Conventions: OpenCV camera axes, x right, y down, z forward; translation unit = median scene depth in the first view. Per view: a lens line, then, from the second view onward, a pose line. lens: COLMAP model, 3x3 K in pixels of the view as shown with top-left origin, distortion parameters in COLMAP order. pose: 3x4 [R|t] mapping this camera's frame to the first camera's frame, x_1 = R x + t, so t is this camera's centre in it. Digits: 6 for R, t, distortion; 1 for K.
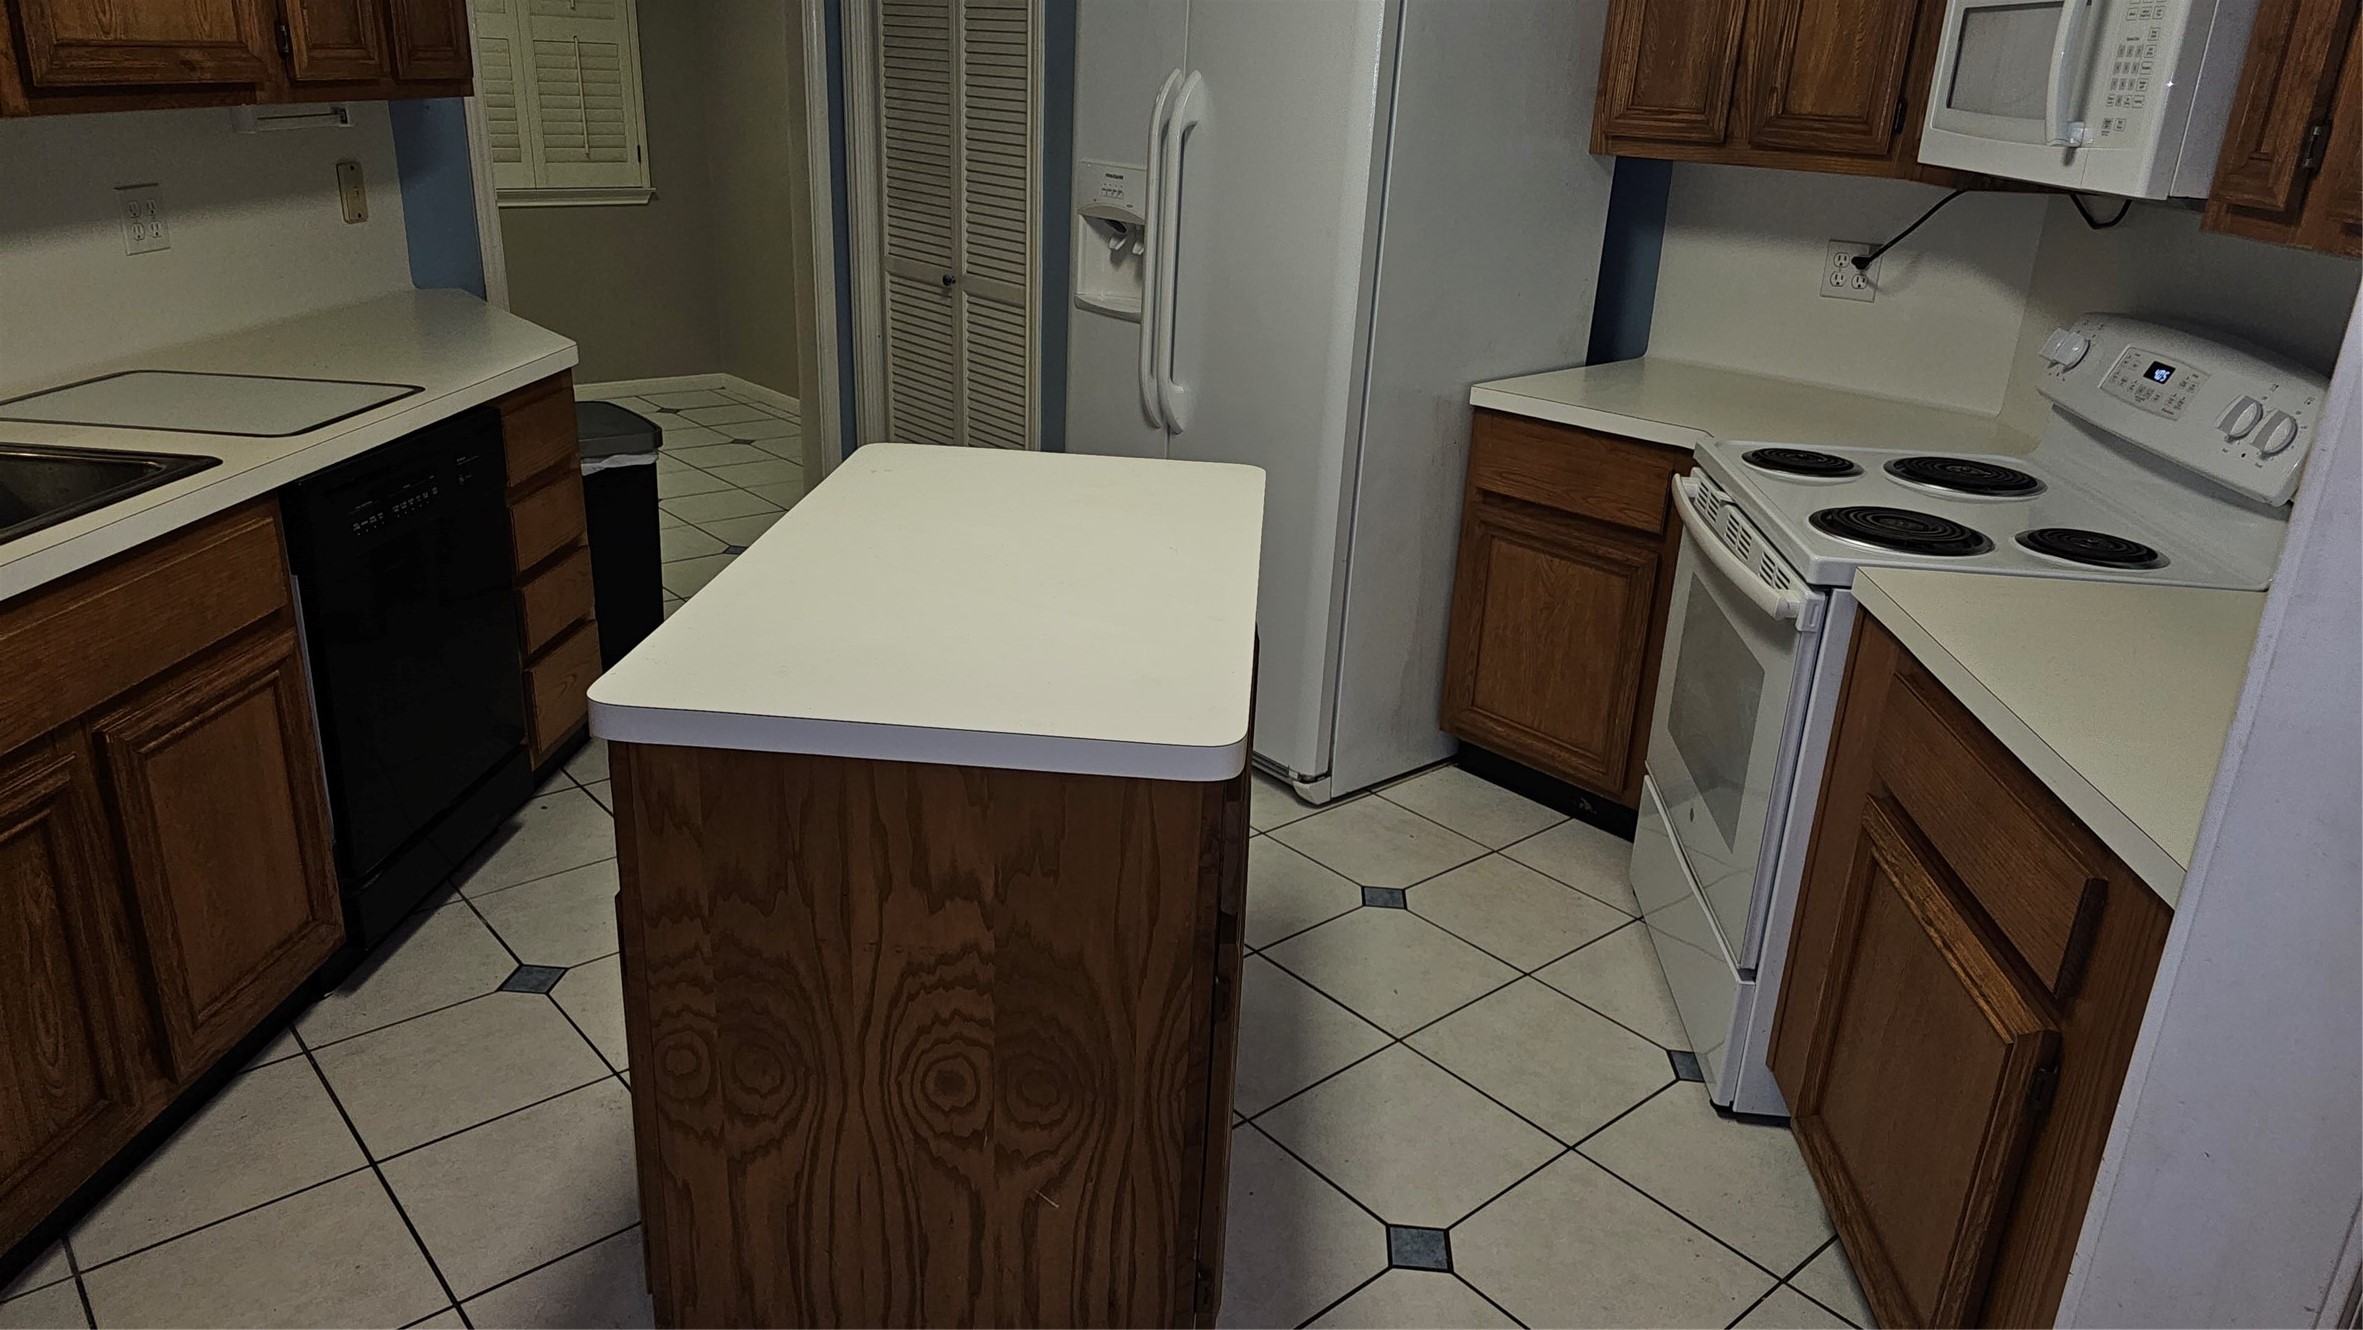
lens RADIAL K [[1573.2, 0, 1181.7], [0, 1573.2, 650.6], [0, 0, 1]] dist [0.066315, -0.051389]
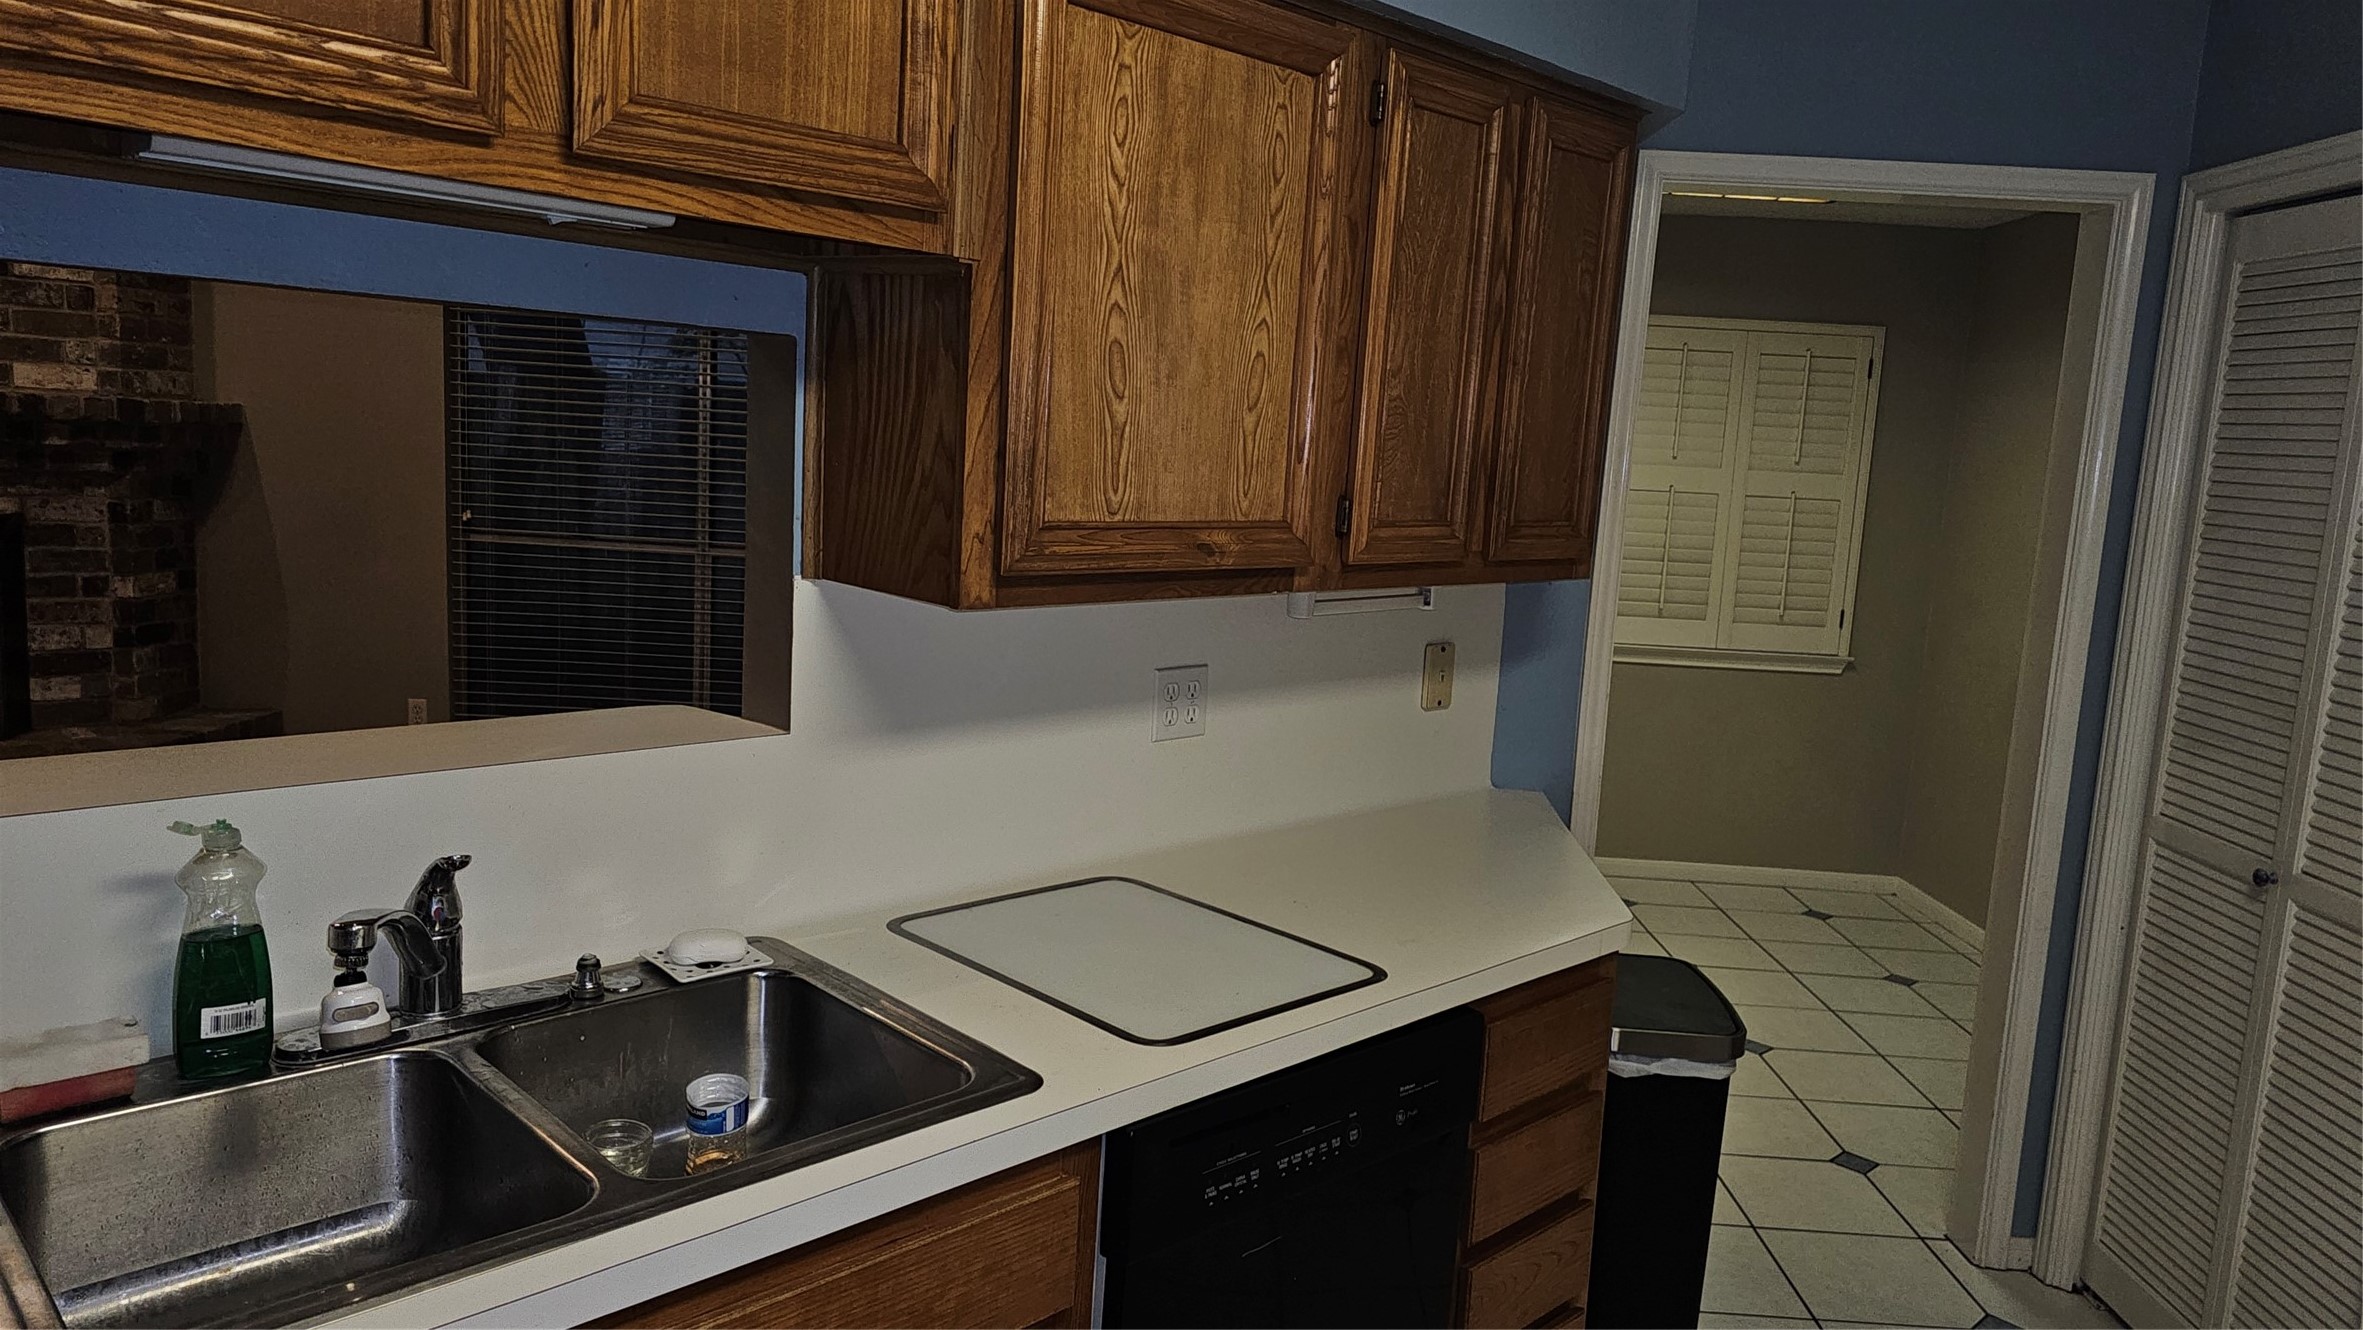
lens RADIAL K [[1573.2, 0, 1218.8], [0, 1573.2, 647.1], [0, 0, 1]] dist [0.066315, -0.051389]
pose [[0.754995, 0.090001, -0.649525, -0.073100], [-0.253862, 0.953411, -0.162975, -0.147409], [0.604597, 0.287935, 0.742668, 0.332871]]
